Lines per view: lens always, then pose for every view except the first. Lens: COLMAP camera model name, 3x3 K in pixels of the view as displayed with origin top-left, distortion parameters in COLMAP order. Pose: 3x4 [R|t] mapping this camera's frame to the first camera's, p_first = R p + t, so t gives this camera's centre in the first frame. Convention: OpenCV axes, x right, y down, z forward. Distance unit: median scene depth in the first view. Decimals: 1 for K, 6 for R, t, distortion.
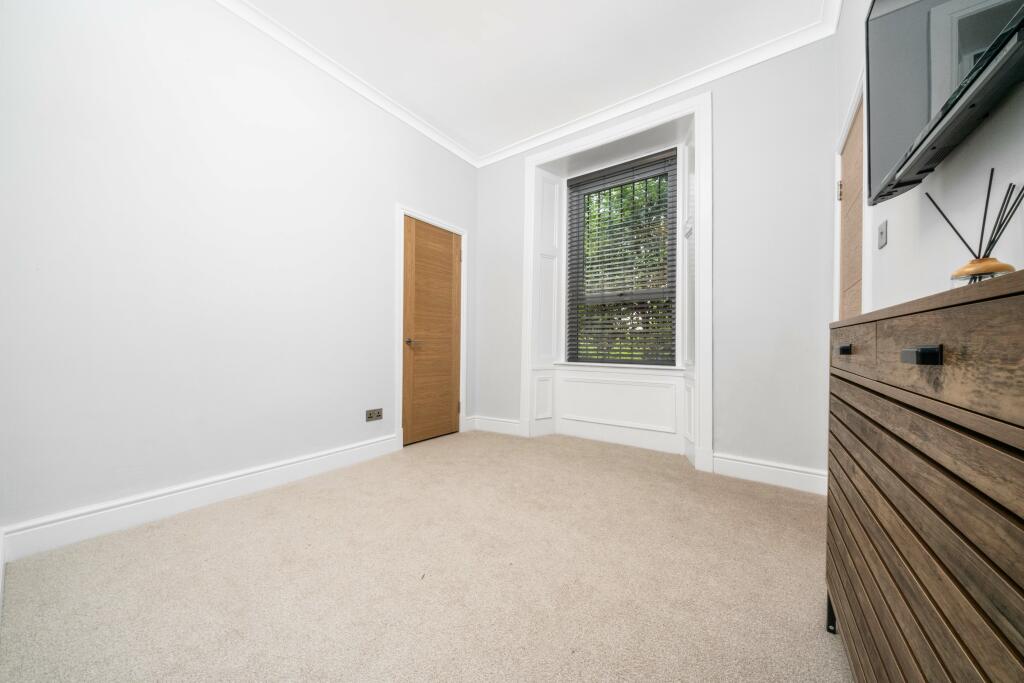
lens RADIAL K [[348.1, 0, 506.8], [0, 348.1, 345.8], [0, 0, 1]] dist [0.000243, 0.000004]
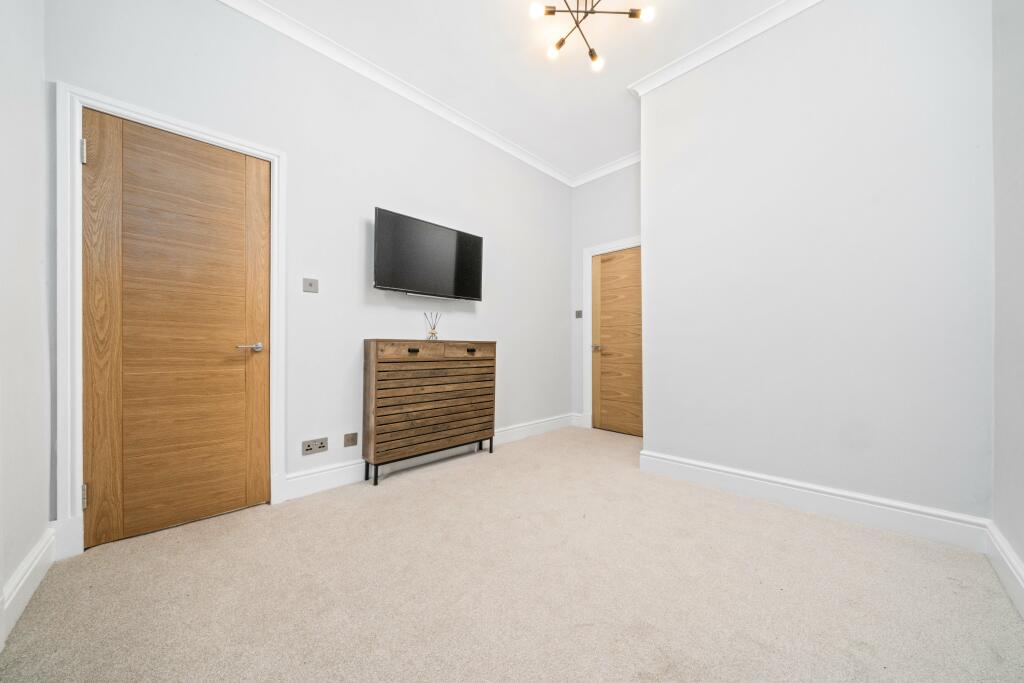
lens RADIAL K [[348.1, 0, 506.8], [0, 348.1, 345.8], [0, 0, 1]] dist [0.000243, 0.000004]
pose [[-0.982230, 0.000704, 0.187678, -0.081879], [0.000428, 0.999999, -0.001511, -0.006210], [-0.187679, -0.001404, -0.982229, 1.061647]]
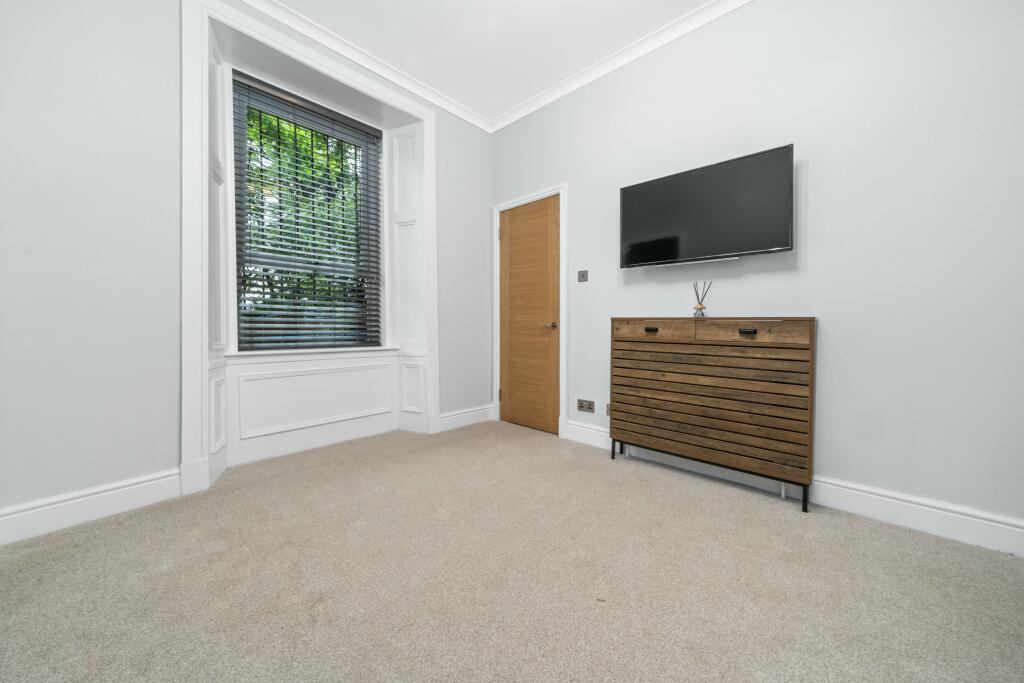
lens RADIAL K [[362.7, 0, 508.8], [0, 362.7, 323.7], [0, 0, 1]] dist [-0.000011, -0.000034]
pose [[0.130489, 0.002564, 0.991446, -0.507833], [-0.003441, 0.999992, -0.002133, -0.006630], [-0.991444, -0.003133, 0.130497, 0.490408]]
